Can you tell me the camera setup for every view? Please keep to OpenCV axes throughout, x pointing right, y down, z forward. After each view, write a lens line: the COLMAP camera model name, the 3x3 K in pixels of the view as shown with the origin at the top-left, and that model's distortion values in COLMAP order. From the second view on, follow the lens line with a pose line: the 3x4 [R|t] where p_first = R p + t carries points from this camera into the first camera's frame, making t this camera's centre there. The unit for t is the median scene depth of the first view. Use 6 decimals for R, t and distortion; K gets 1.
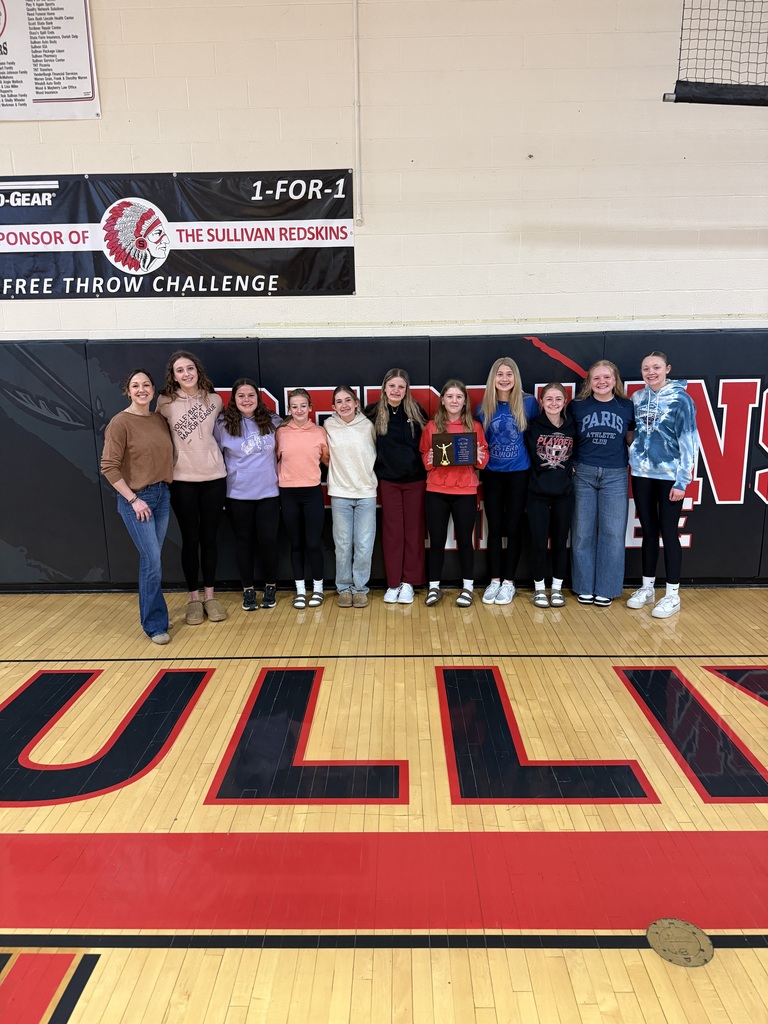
lens RADIAL K [[707.3, 0, 379.7], [0, 707.3, 520.3], [0, 0, 1]] dist [-0.001025, -0.026035]
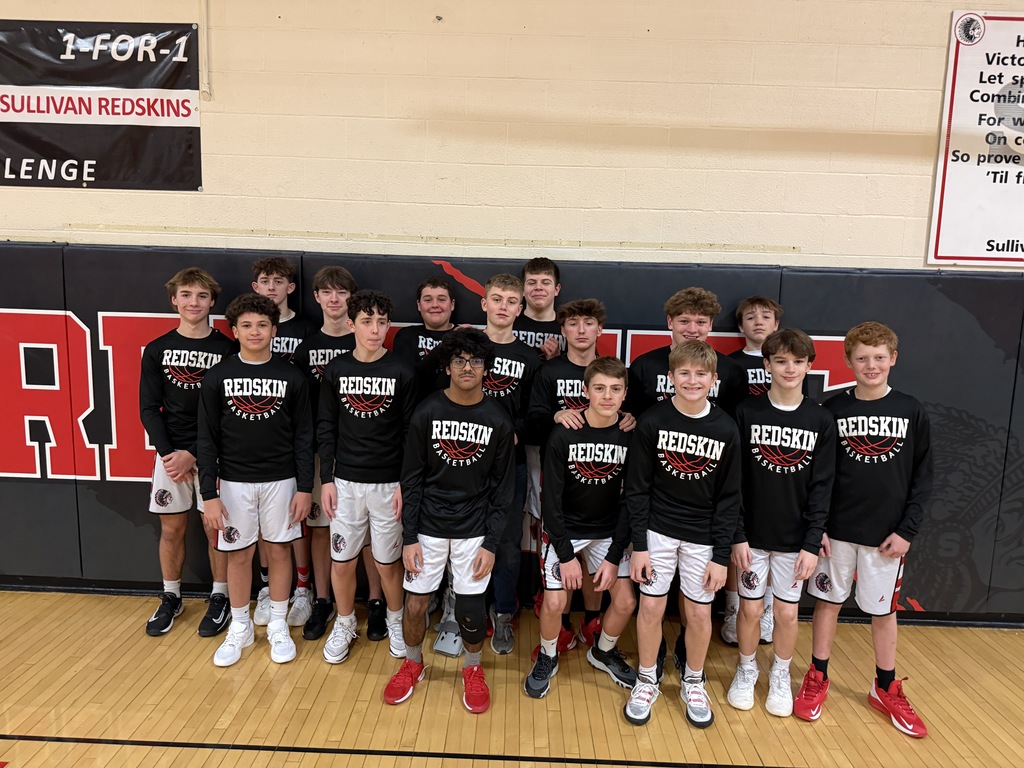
lens RADIAL K [[707.3, 0, 515.7], [0, 707.3, 379.7], [0, 0, 1]] dist [-0.001025, -0.026035]
pose [[0.998533, 0.046130, 0.028366, 0.281552], [-0.043561, 0.995398, -0.085356, -0.081214], [-0.032173, 0.083995, 0.995947, 0.289807]]
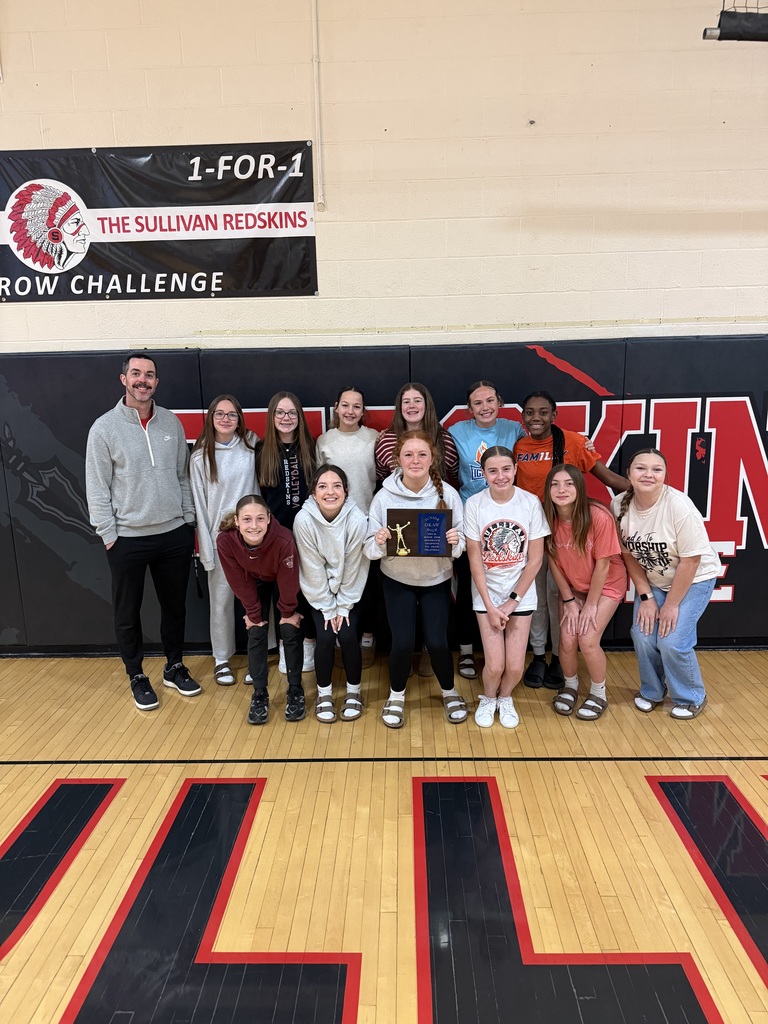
lens RADIAL K [[707.3, 0, 380.4], [0, 707.3, 516.5], [0, 0, 1]] dist [-0.001025, -0.026035]
pose [[0.999953, -0.005517, -0.007944, 0.043512], [0.005371, 0.999818, -0.018292, -0.050395], [0.008043, 0.018248, 0.999801, 0.195648]]
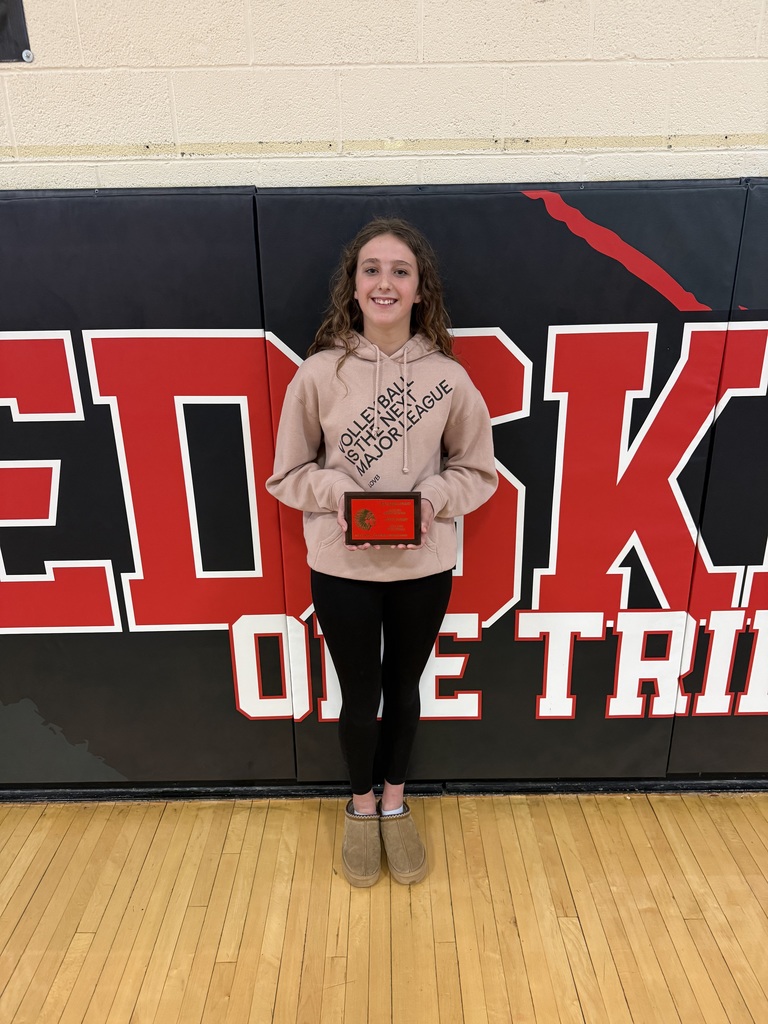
lens RADIAL K [[707.3, 0, 379.8], [0, 707.3, 528.3], [0, 0, 1]] dist [-0.001025, -0.026035]
pose [[0.999584, -0.007850, 0.027750, 0.124743], [0.004411, 0.992537, 0.121866, -0.137973], [-0.028500, -0.121693, 0.992159, 0.644163]]
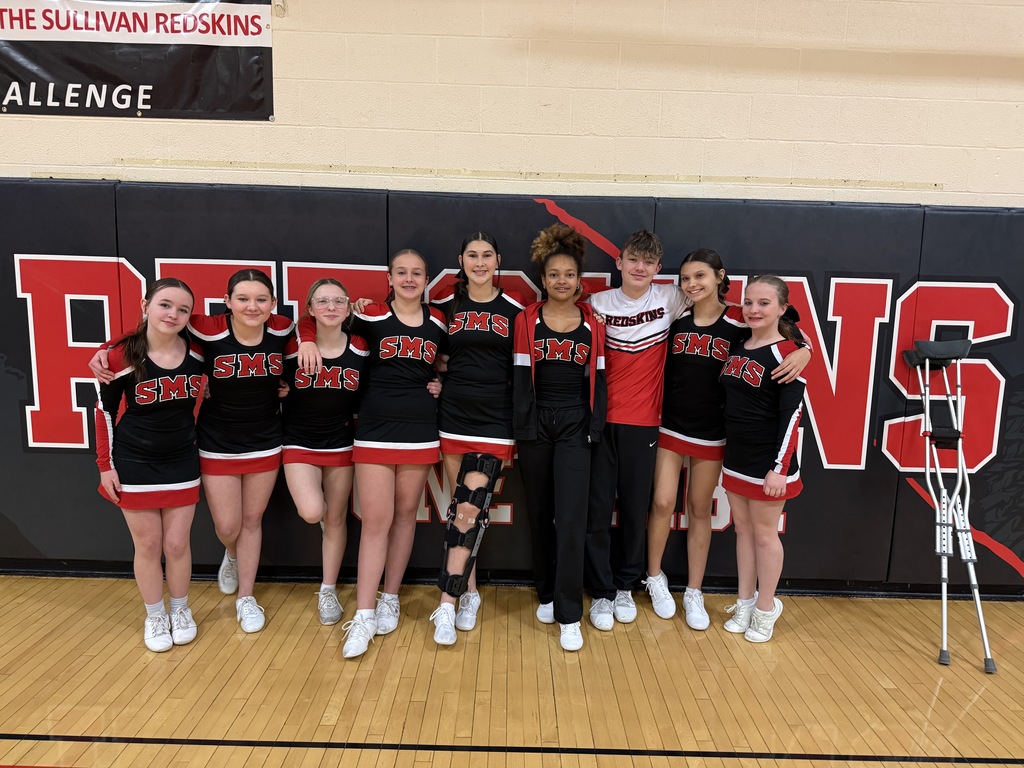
lens RADIAL K [[707.3, 0, 520.9], [0, 707.3, 388.1], [0, 0, 1]] dist [-0.001025, -0.026035]
pose [[0.998262, 0.040039, 0.043240, 0.175200], [-0.036636, 0.996373, -0.076807, -0.038206], [-0.046158, 0.075090, 0.996108, 0.377839]]
